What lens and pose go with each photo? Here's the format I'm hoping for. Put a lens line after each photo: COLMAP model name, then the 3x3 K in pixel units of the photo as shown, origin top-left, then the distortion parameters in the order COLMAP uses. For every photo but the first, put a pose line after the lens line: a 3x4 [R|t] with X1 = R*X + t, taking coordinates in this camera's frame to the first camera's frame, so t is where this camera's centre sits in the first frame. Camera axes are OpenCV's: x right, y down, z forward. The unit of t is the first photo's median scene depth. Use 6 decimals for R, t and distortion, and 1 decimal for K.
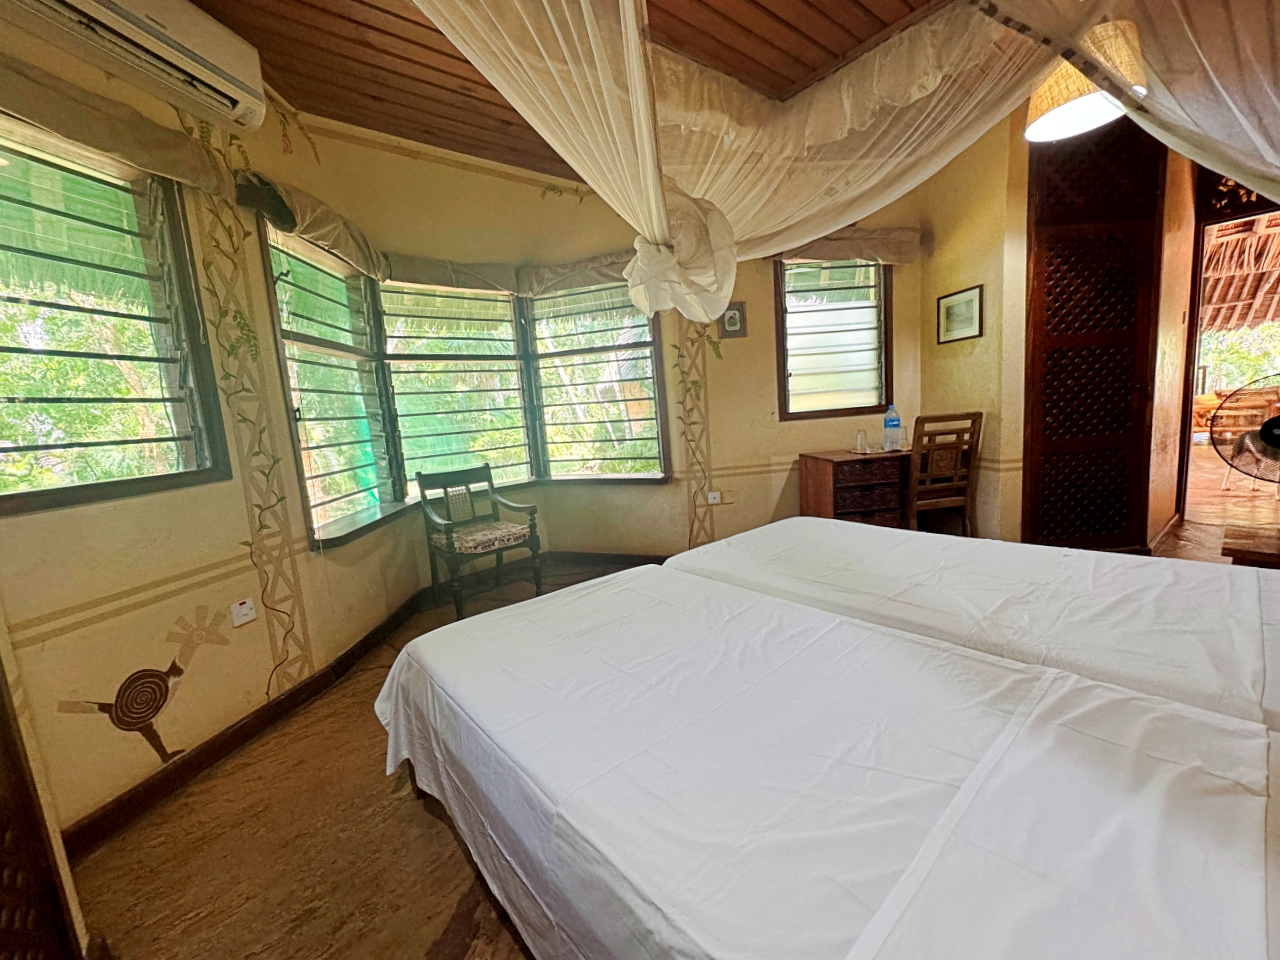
lens RADIAL K [[515.2, 0, 649.0], [0, 515.2, 477.6], [0, 0, 1]] dist [-0.002016, 0.000556]
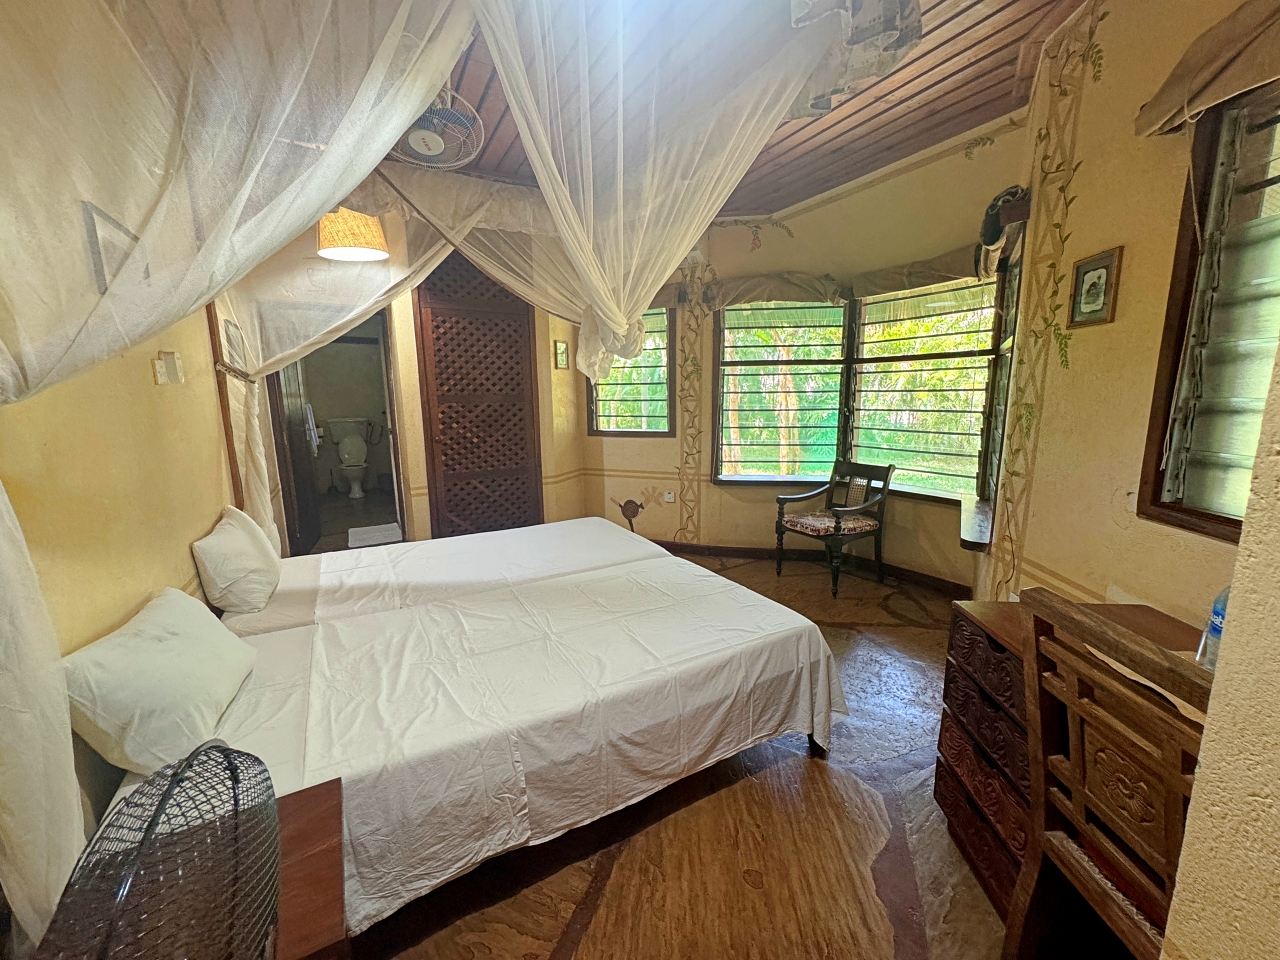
lens RADIAL K [[515.2, 0, 648.8], [0, 515.2, 483.3], [0, 0, 1]] dist [-0.002016, 0.000556]
pose [[-0.165671, 0.245184, -0.955216, 1.221627], [-0.110955, 0.957817, 0.265095, -0.342867], [0.979919, 0.149905, -0.131479, 1.092033]]
